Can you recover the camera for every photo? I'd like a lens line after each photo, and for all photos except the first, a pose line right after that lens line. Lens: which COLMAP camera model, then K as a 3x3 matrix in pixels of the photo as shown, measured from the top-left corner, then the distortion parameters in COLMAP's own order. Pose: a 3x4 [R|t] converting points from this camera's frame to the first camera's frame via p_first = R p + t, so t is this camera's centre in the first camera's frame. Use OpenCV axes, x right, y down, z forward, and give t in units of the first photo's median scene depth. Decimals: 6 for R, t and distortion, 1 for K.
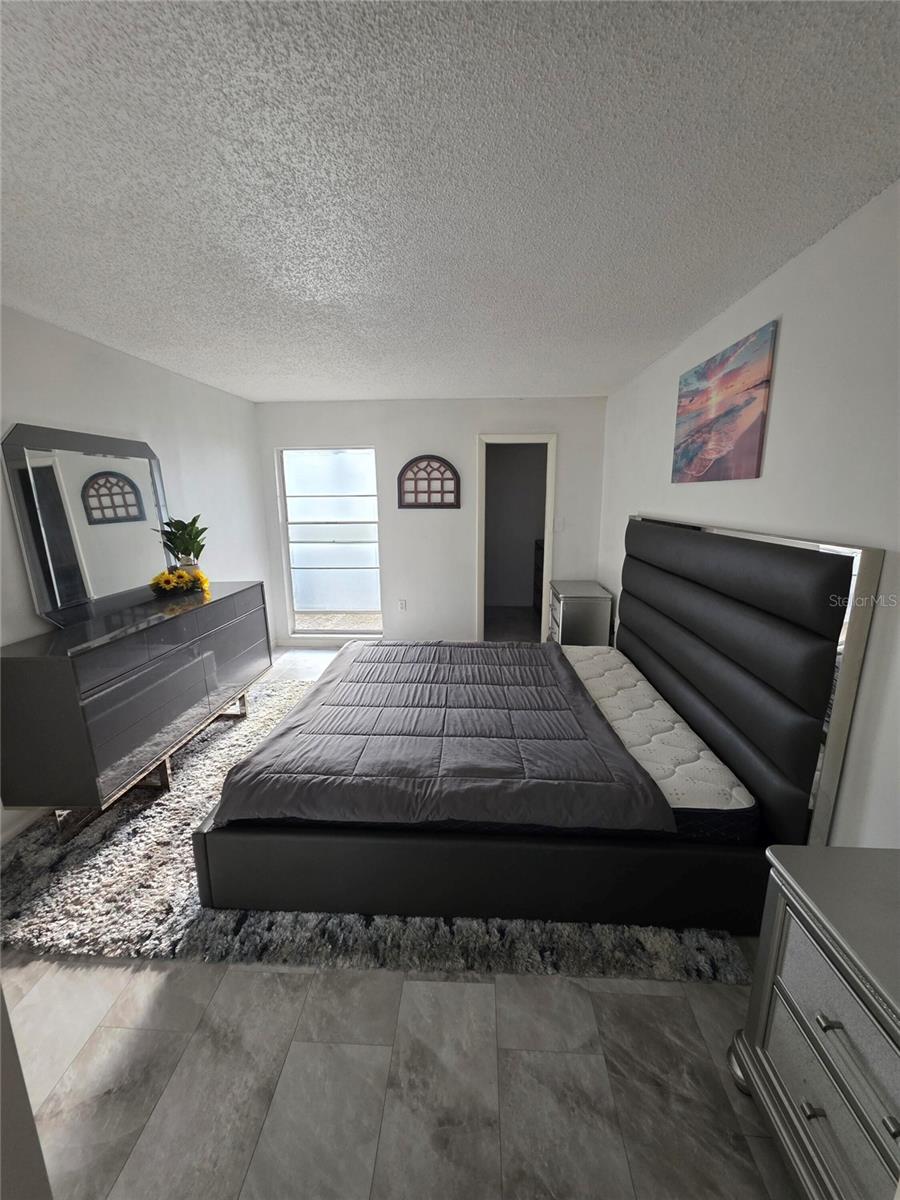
lens RADIAL K [[480.6, 0, 445.5], [0, 480.6, 602.5], [0, 0, 1]] dist [0.004199, -0.000753]
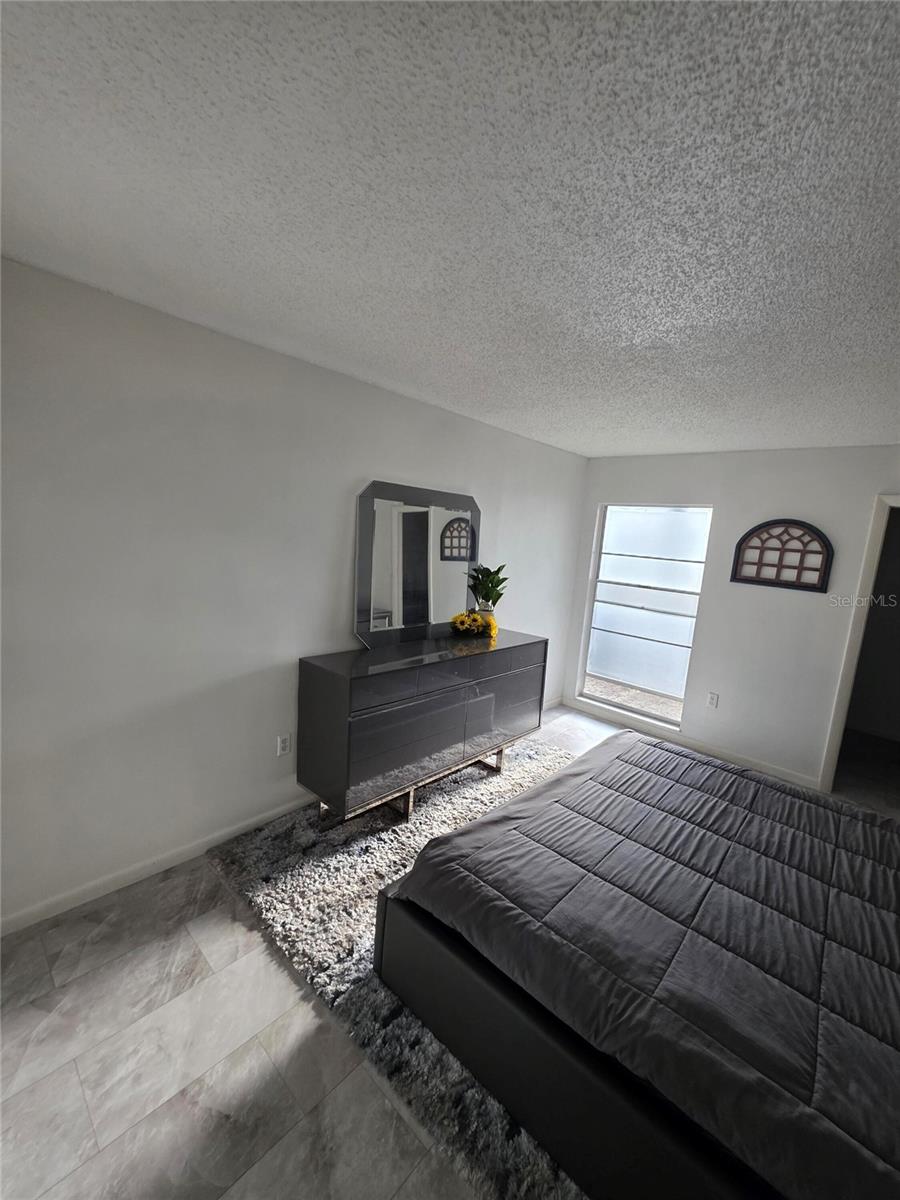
lens RADIAL K [[480.6, 0, 458.1], [0, 480.6, 604.0], [0, 0, 1]] dist [0.004199, -0.000753]
pose [[0.778422, 0.161742, -0.606547, 0.077889], [-0.218623, 0.975596, -0.020420, -0.082186], [0.588442, 0.148501, 0.794785, 0.187812]]
